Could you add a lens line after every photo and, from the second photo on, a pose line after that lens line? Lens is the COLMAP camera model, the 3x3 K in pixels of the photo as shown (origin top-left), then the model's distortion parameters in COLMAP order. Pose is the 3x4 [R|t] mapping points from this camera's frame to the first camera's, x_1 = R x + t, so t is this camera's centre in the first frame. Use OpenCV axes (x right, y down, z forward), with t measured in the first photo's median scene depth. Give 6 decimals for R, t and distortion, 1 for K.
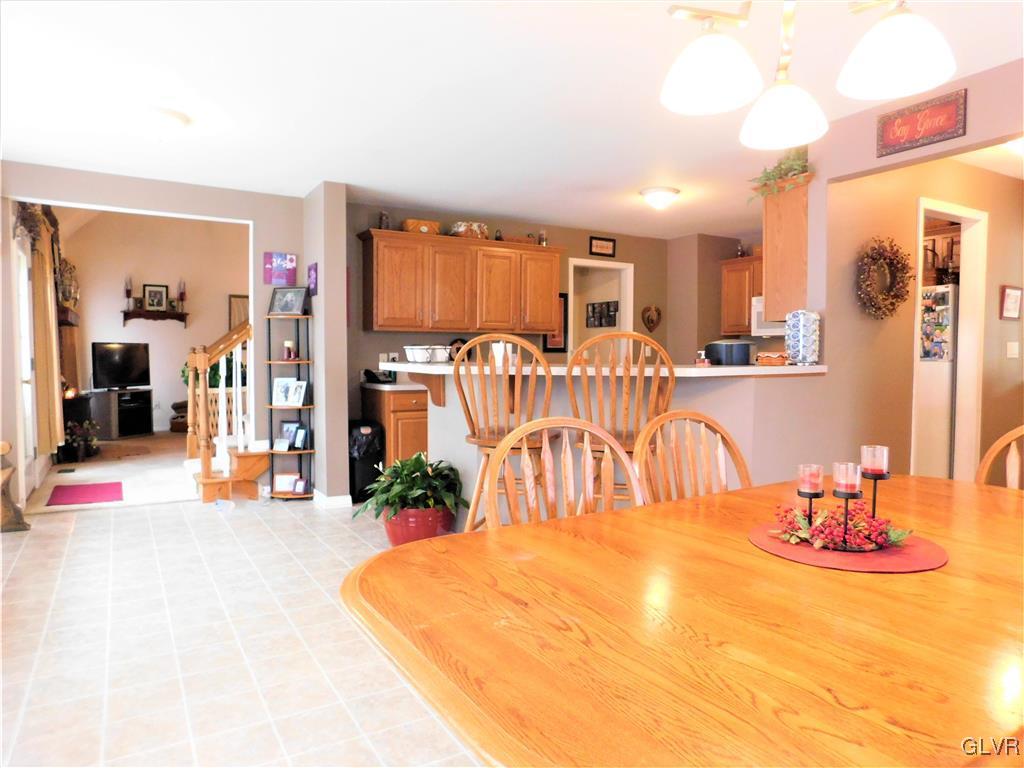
lens RADIAL K [[670.4, 0, 510.5], [0, 670.4, 383.6], [0, 0, 1]] dist [-0.029791, 0.004001]
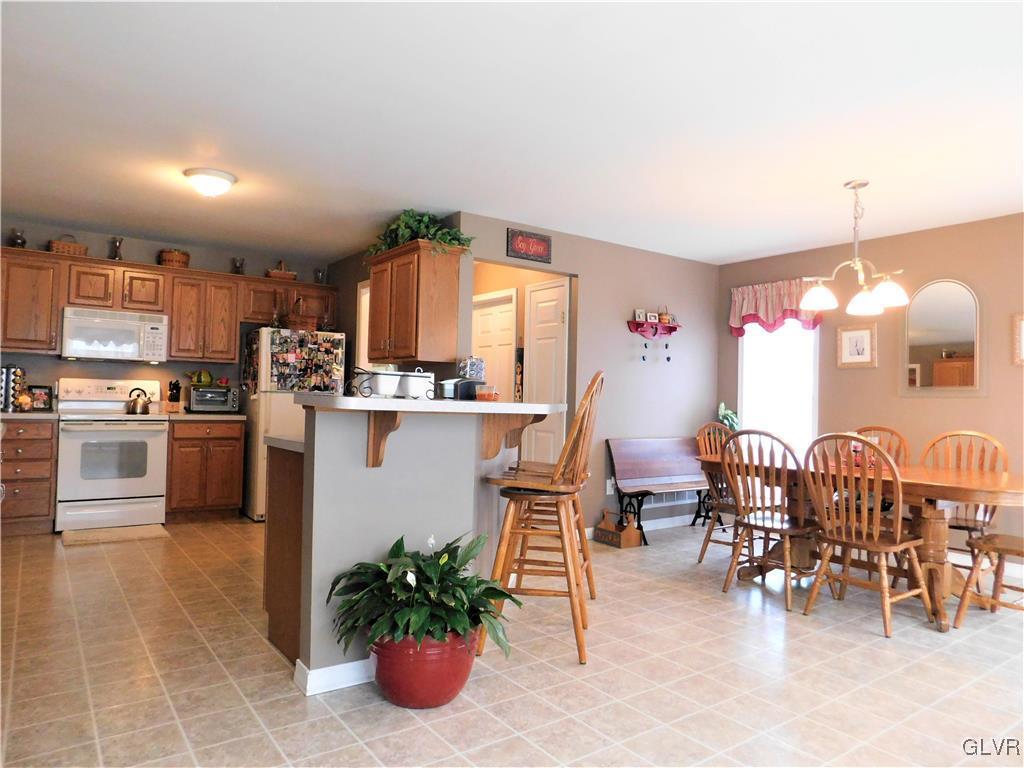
lens RADIAL K [[670.4, 0, 511.1], [0, 670.4, 382.4], [0, 0, 1]] dist [-0.029791, 0.004001]
pose [[-0.083575, 0.015258, 0.996385, -0.927464], [0.026166, 0.999572, -0.013112, -0.045073], [-0.996158, 0.024975, -0.083938, 1.145553]]
